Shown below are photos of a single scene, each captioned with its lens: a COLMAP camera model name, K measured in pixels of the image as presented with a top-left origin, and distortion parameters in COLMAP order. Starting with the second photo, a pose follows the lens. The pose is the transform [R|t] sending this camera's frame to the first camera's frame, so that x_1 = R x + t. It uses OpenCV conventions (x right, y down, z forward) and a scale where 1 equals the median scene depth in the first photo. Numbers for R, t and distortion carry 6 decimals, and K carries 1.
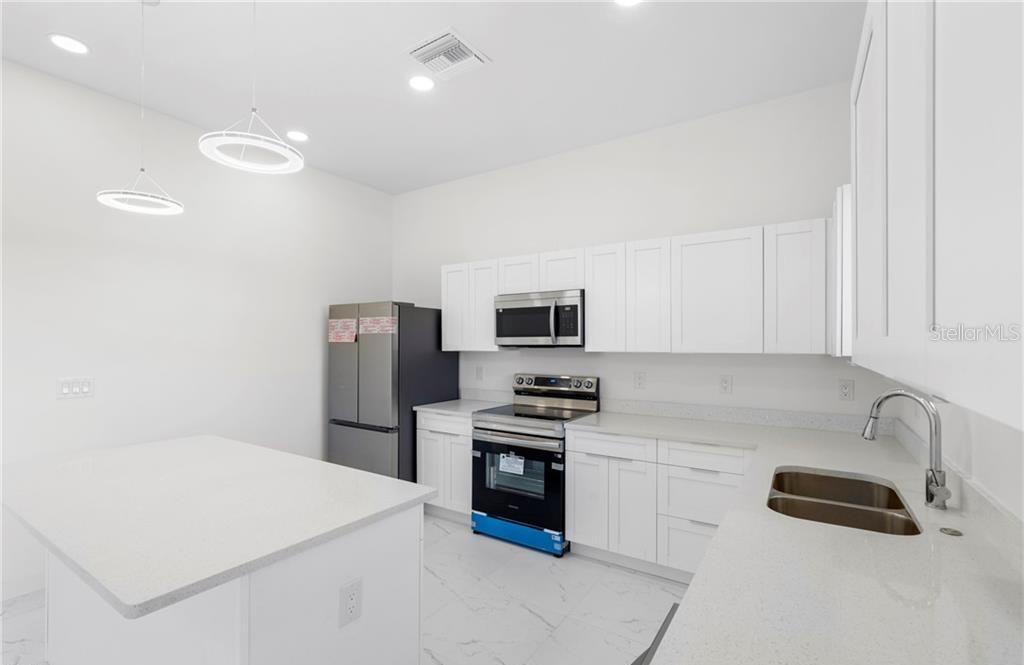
lens RADIAL K [[460.2, 0, 512.6], [0, 460.2, 344.5], [0, 0, 1]] dist [-0.001116, 0.000099]
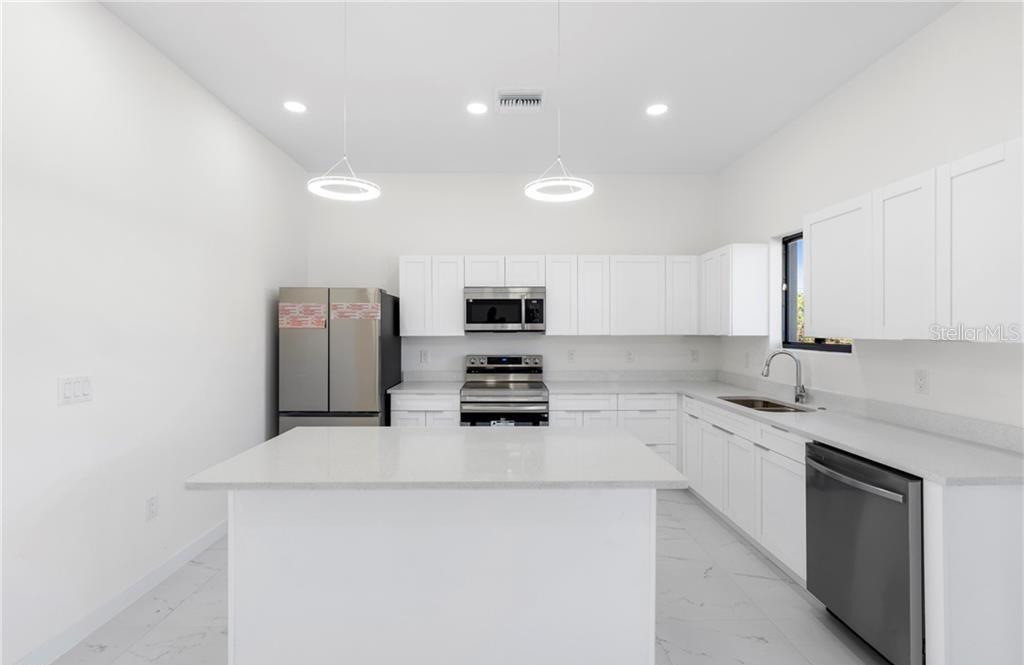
lens RADIAL K [[464.7, 0, 513.7], [0, 464.7, 336.0], [0, 0, 1]] dist [0.000566, 0.000437]
pose [[0.823807, -0.009605, 0.566788, -0.631925], [0.001075, 0.999881, 0.015382, -0.002749], [-0.566869, -0.012062, 0.823720, -0.027188]]
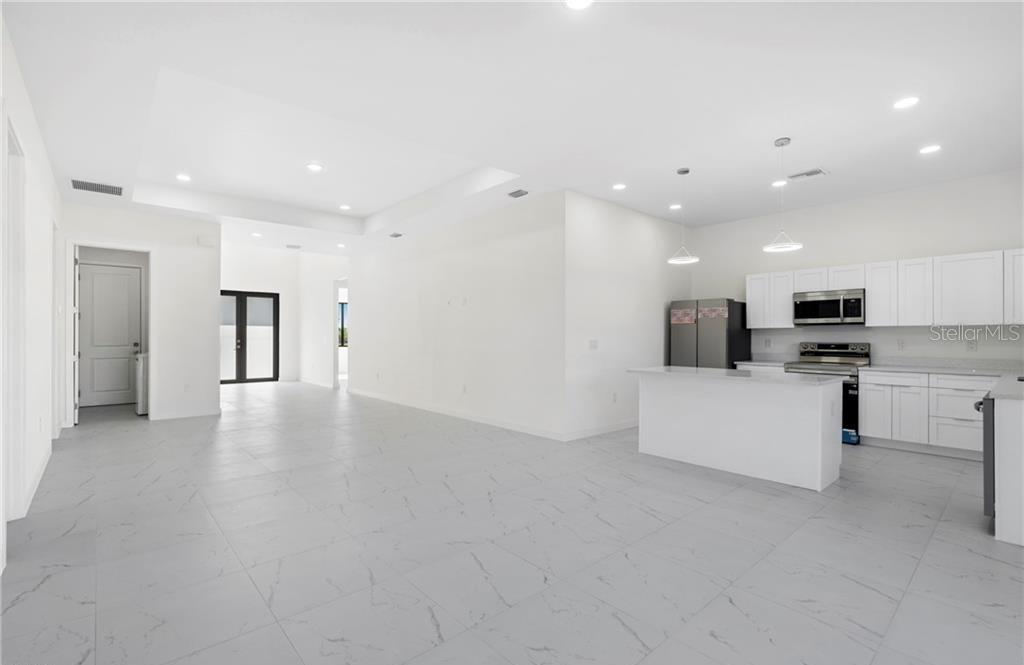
lens RADIAL K [[464.7, 0, 513.7], [0, 464.7, 336.0], [0, 0, 1]] dist [0.000566, 0.000437]
pose [[0.965222, -0.001112, -0.261431, -0.597662], [0.000640, 0.999998, -0.001893, 0.050016], [0.261432, 0.001660, 0.965220, -0.900155]]
